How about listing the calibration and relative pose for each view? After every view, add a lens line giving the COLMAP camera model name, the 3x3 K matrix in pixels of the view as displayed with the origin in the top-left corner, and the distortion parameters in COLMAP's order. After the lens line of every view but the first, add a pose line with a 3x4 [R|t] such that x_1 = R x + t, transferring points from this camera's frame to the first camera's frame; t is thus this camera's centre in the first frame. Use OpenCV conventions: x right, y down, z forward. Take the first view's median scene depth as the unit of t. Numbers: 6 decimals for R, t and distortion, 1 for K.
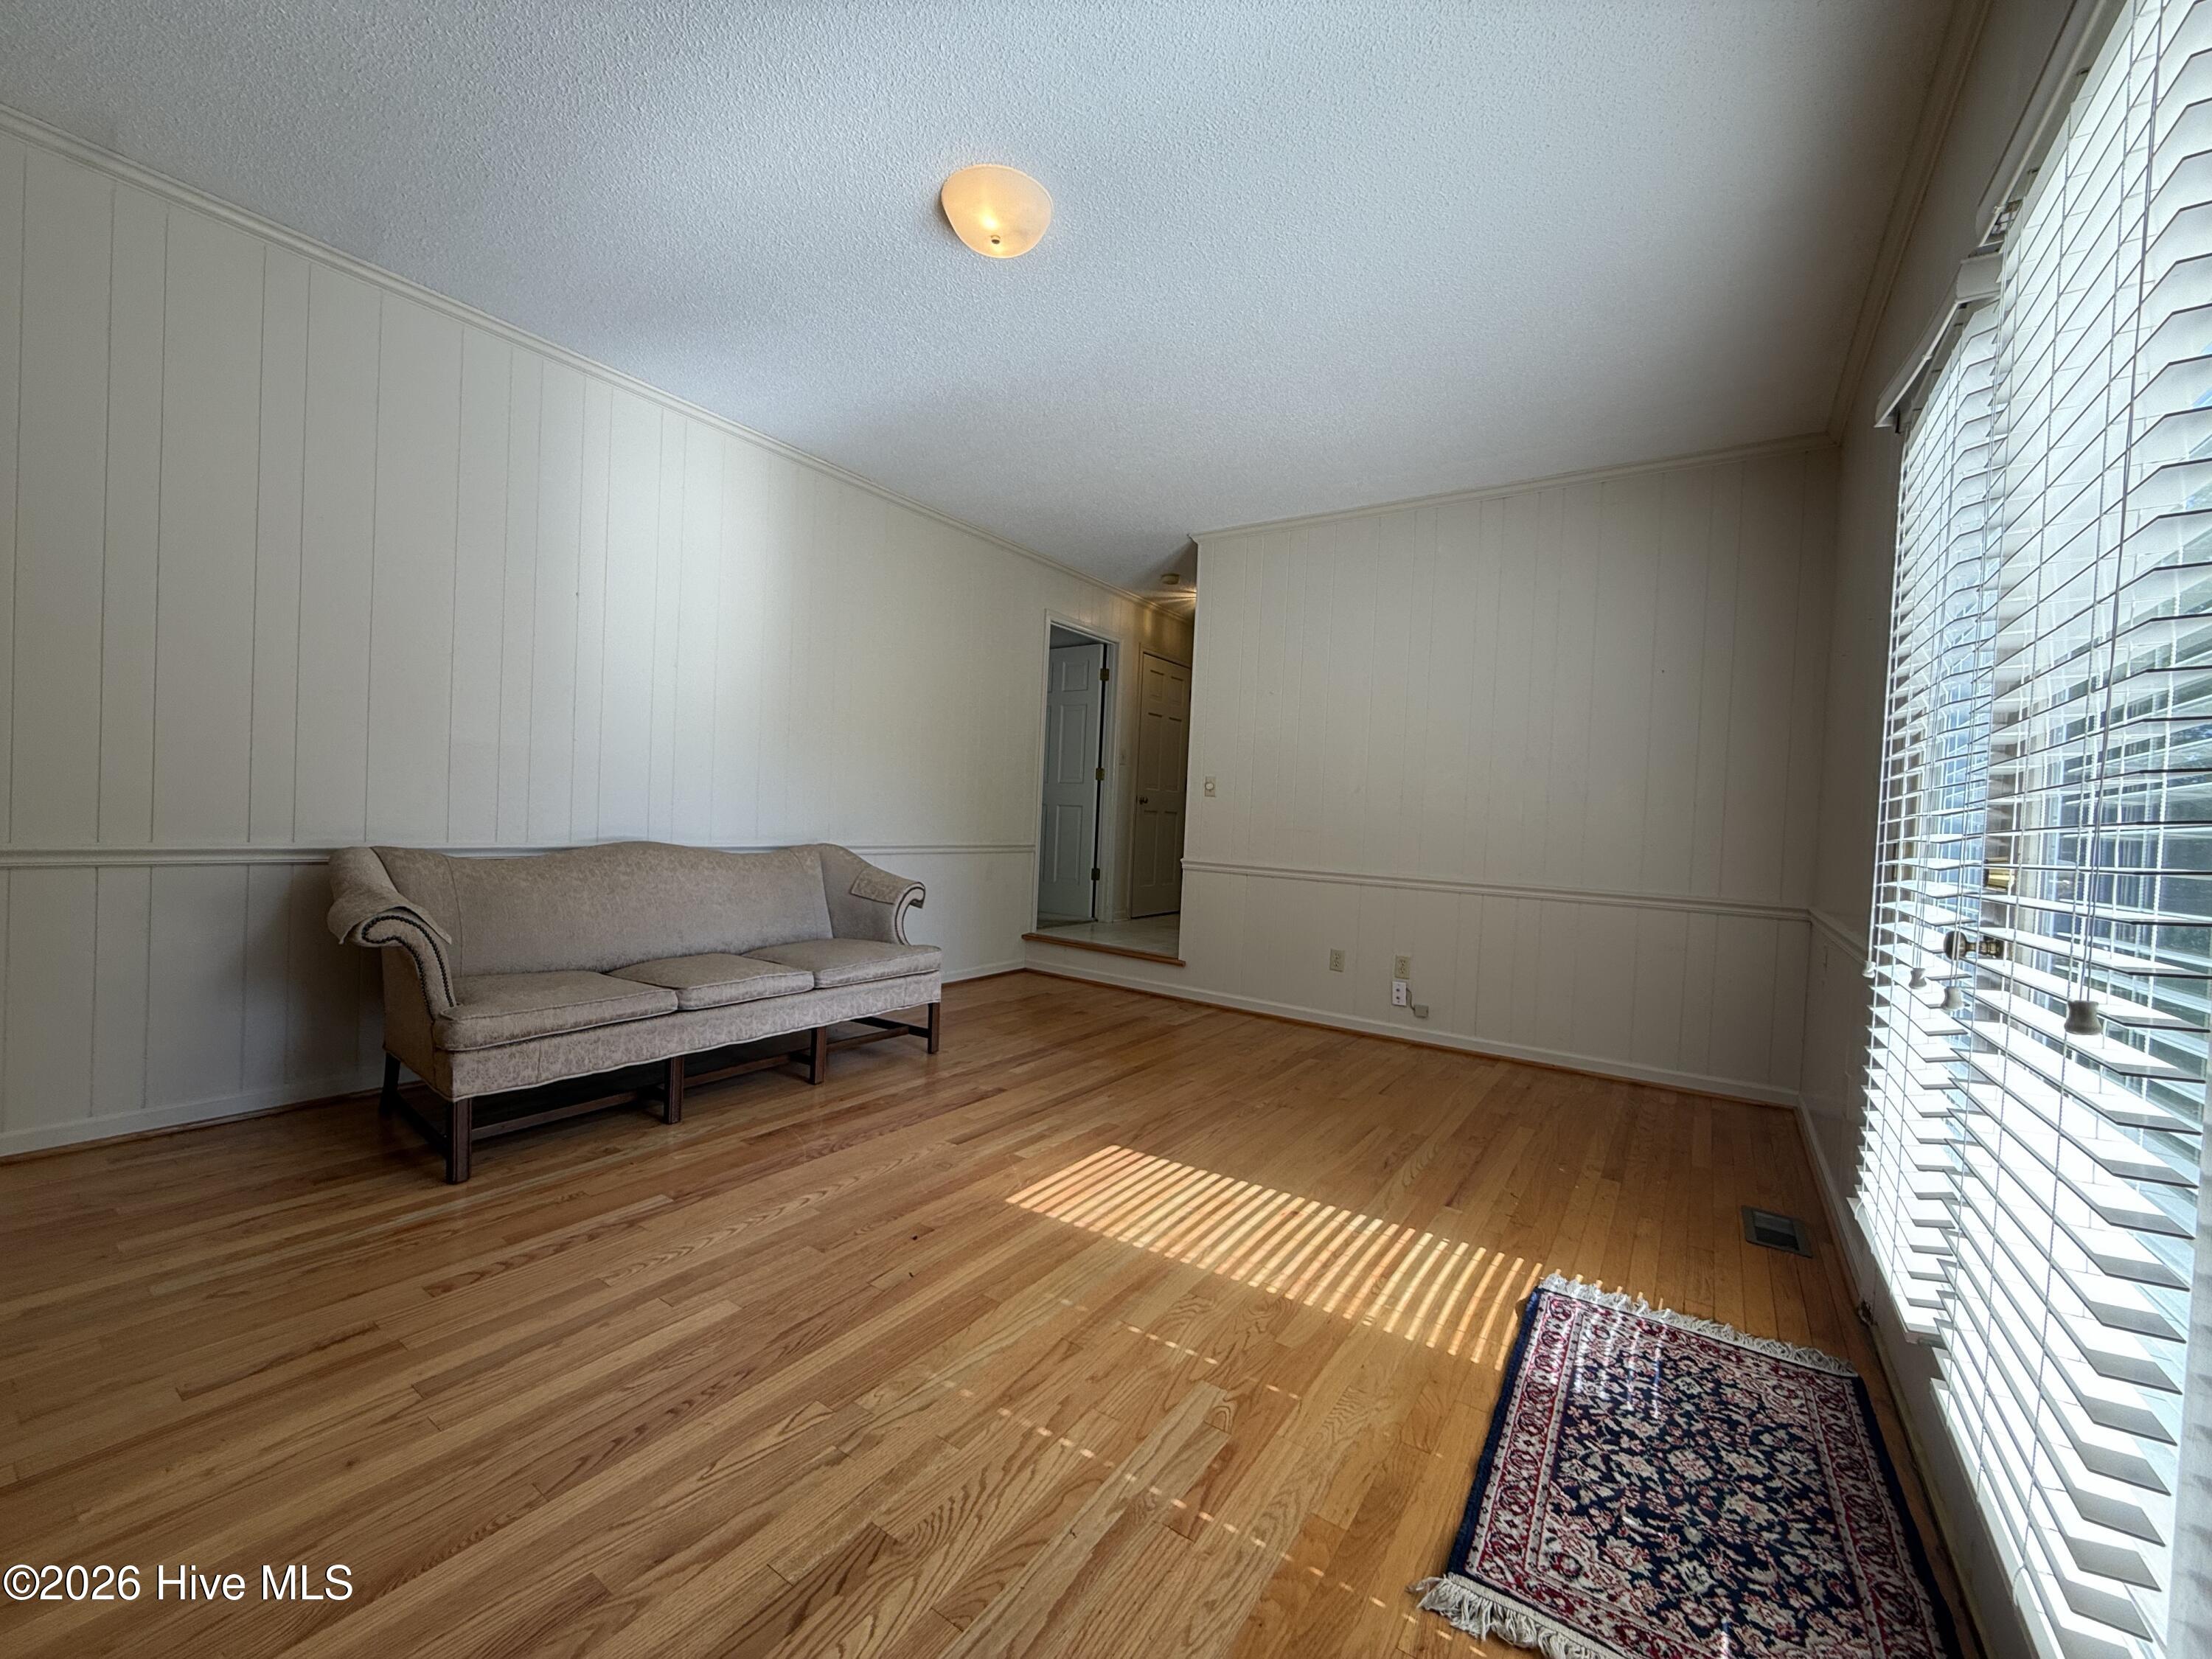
lens RADIAL K [[879.2, 0, 1110.0], [0, 879.2, 831.9], [0, 0, 1]] dist [0.000062, 0.000109]
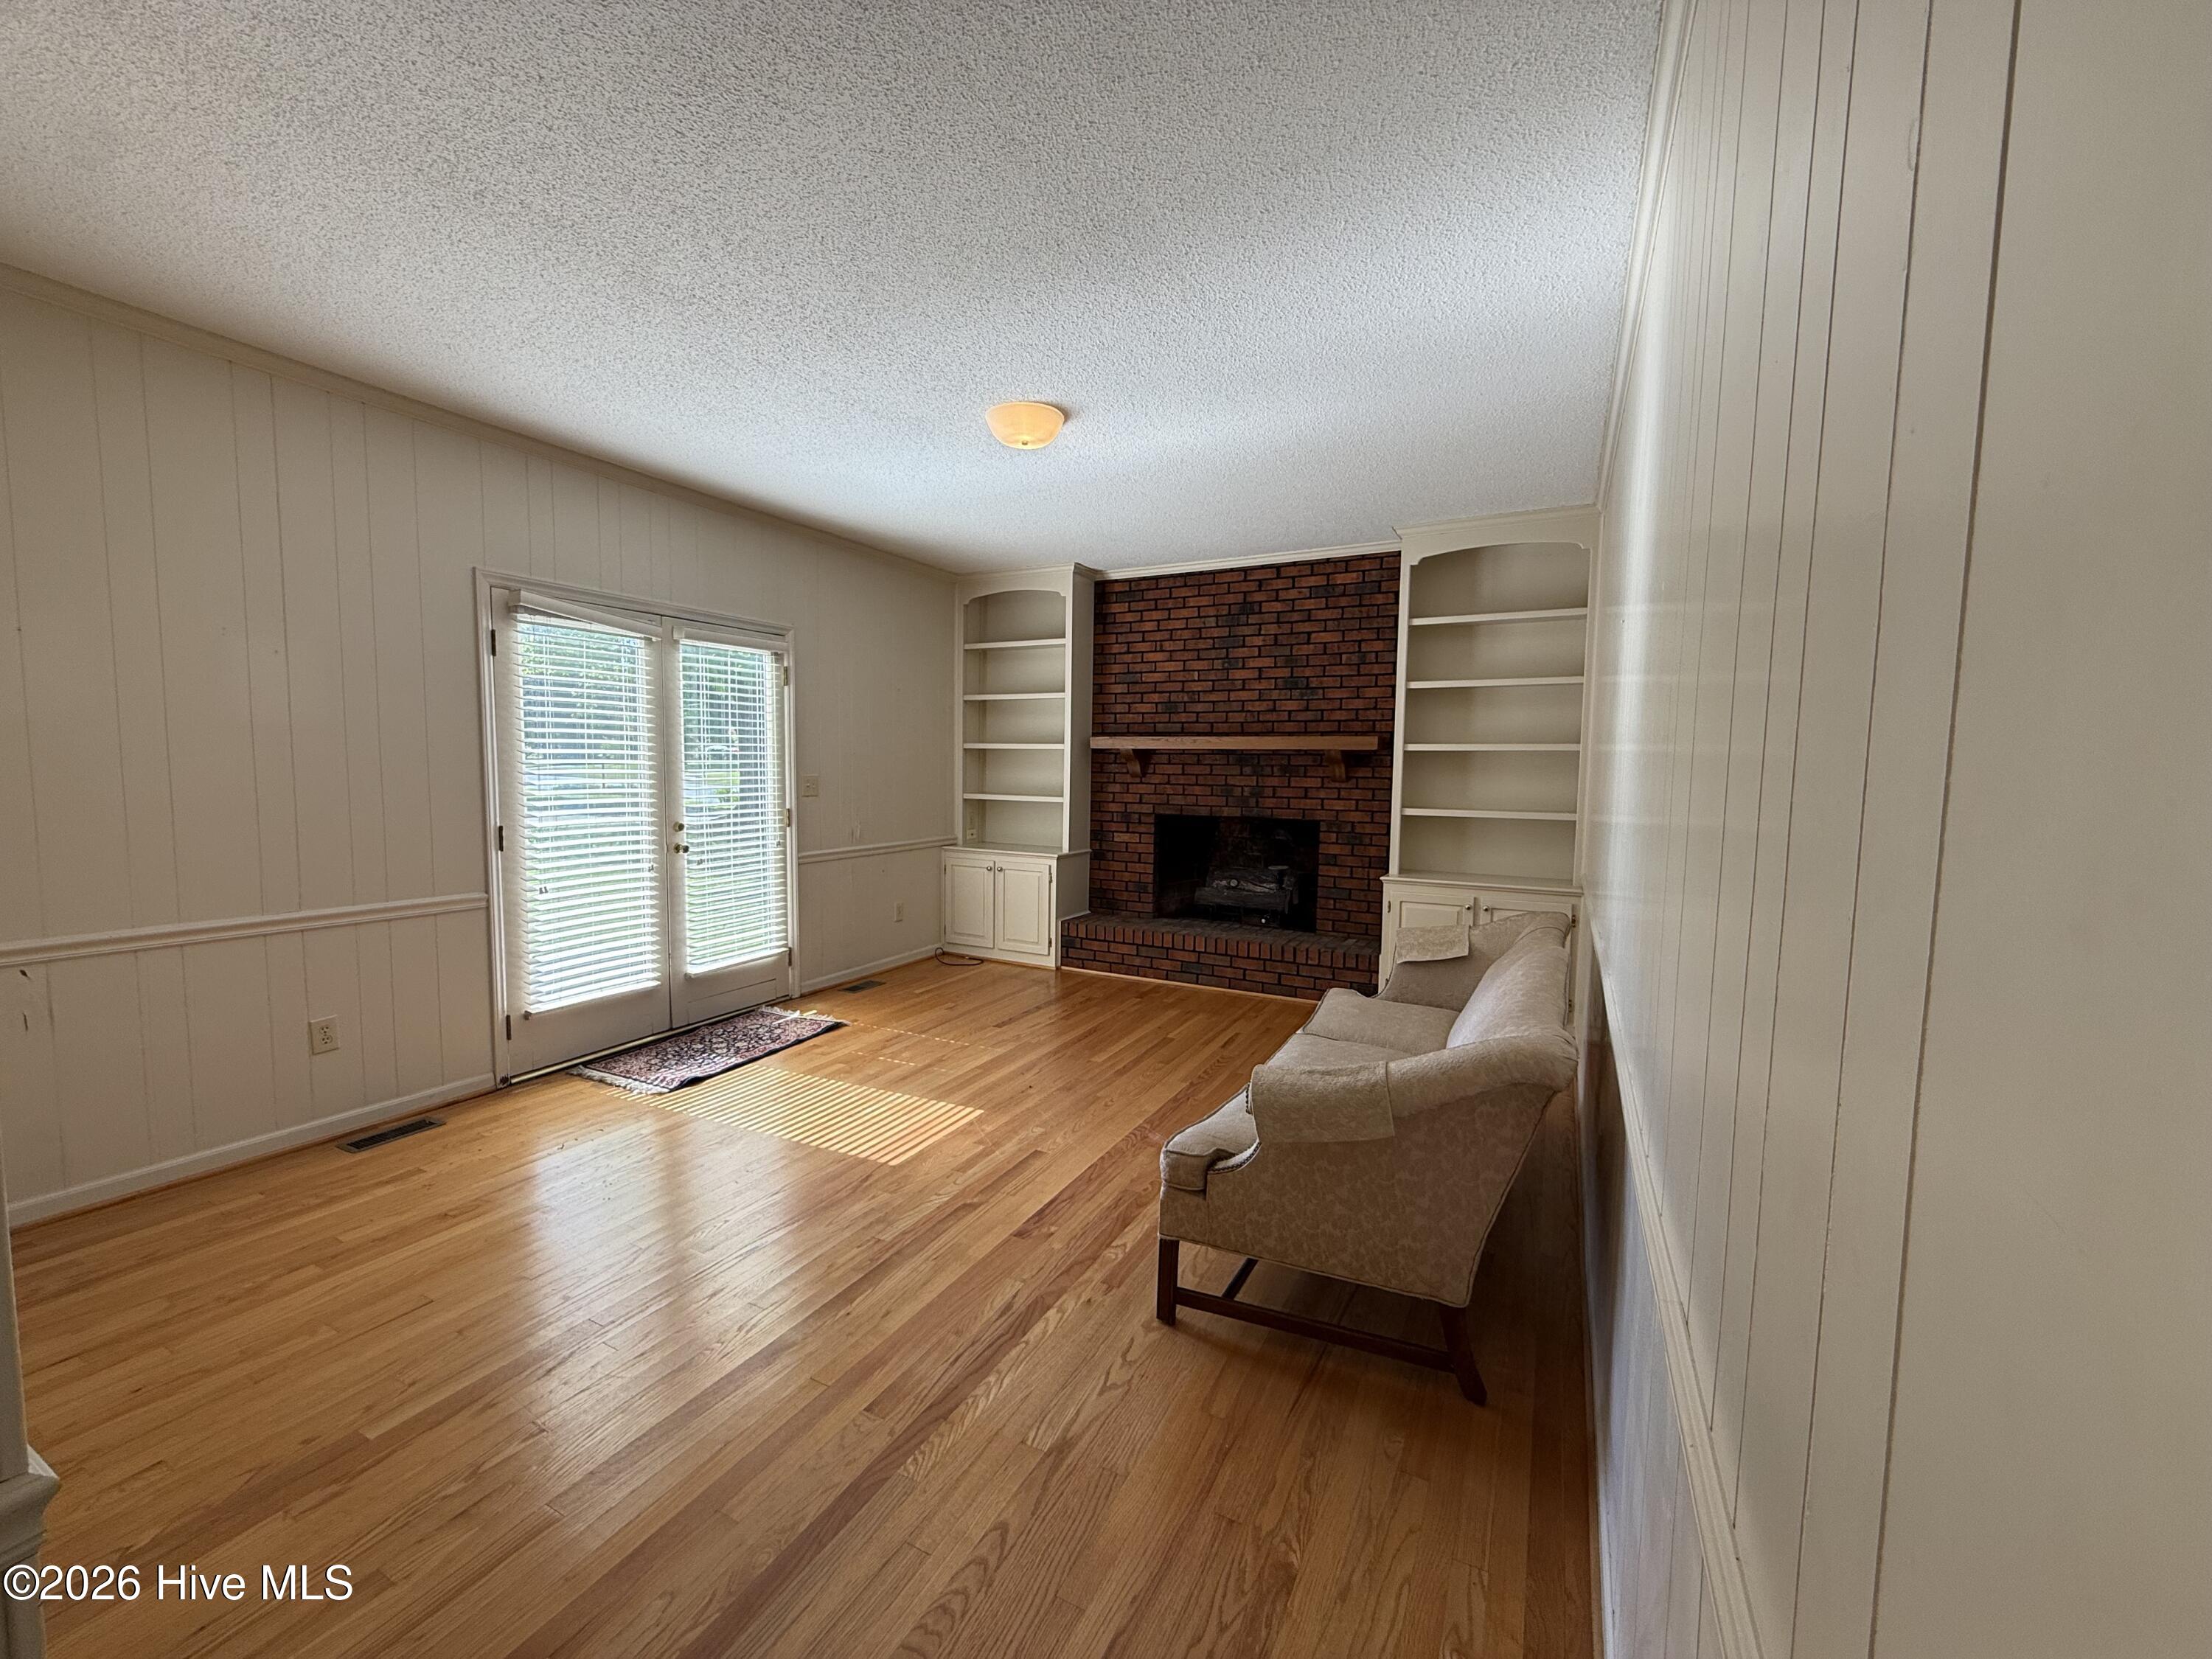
lens RADIAL K [[879.2, 0, 1100.8], [0, 879.2, 825.5], [0, 0, 1]] dist [0.000062, 0.000109]
pose [[-0.991349, -0.055490, -0.118945, -0.133171], [-0.065543, 0.994447, 0.082338, -0.221847], [0.113716, 0.089422, -0.989481, 2.906240]]
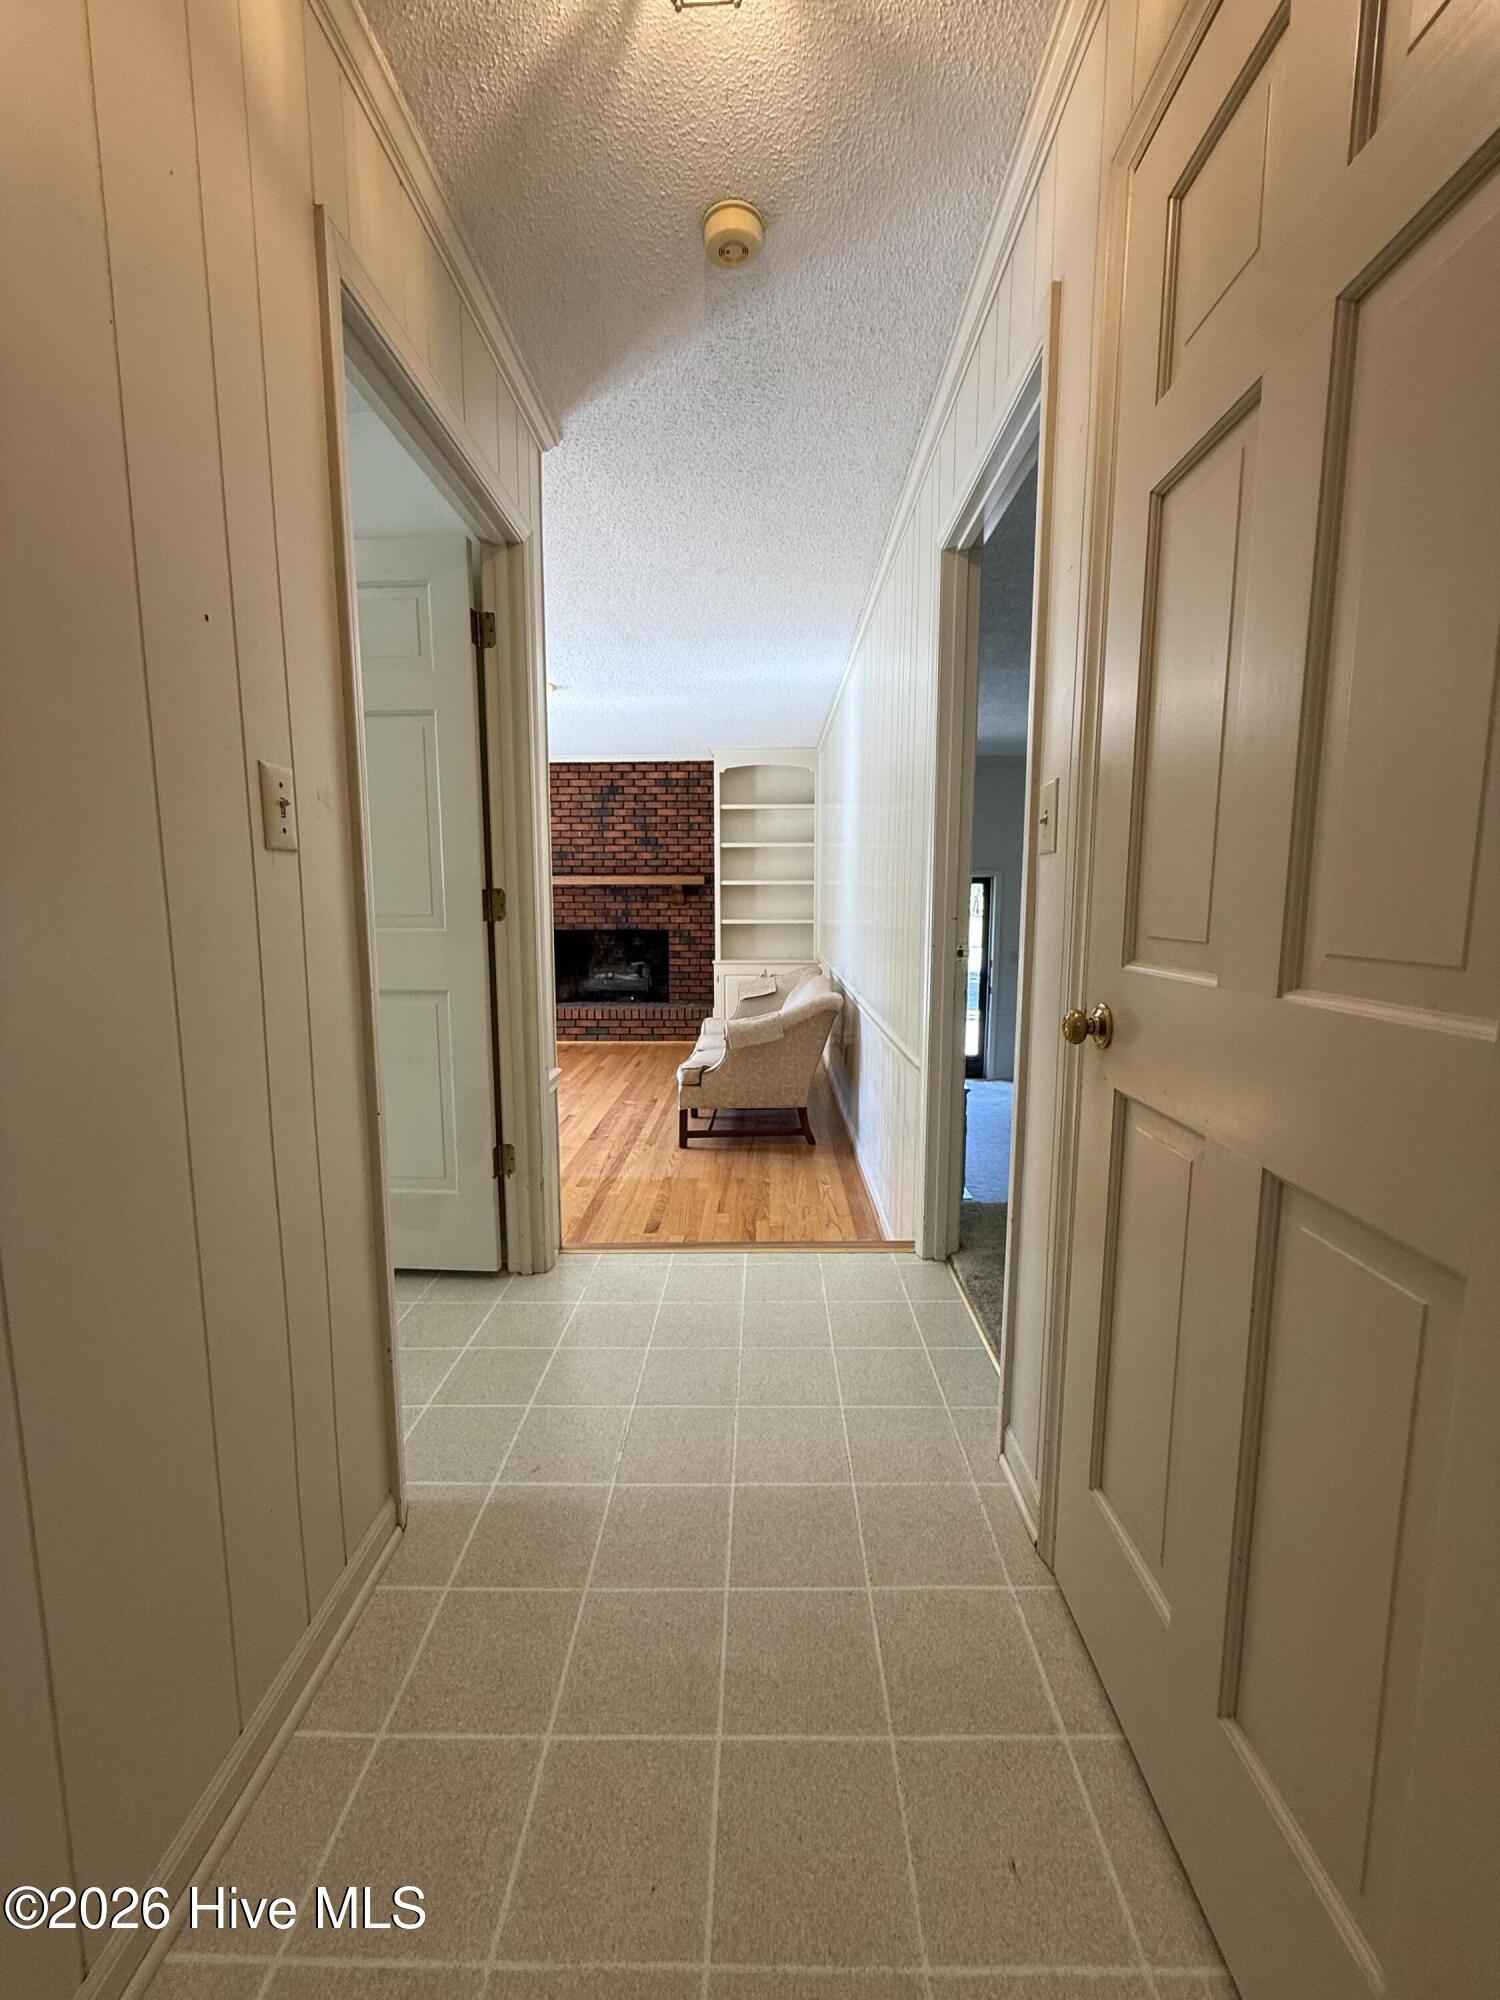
lens RADIAL K [[795.0, 0, 751.4], [0, 795.0, 1000.2], [0, 0, 1]] dist [0.000062, 0.000109]
pose [[-0.835981, 0.021798, -0.548325, 0.692304], [-0.049668, 0.992104, 0.115165, -0.181813], [0.546505, 0.123509, -0.828298, 3.787159]]
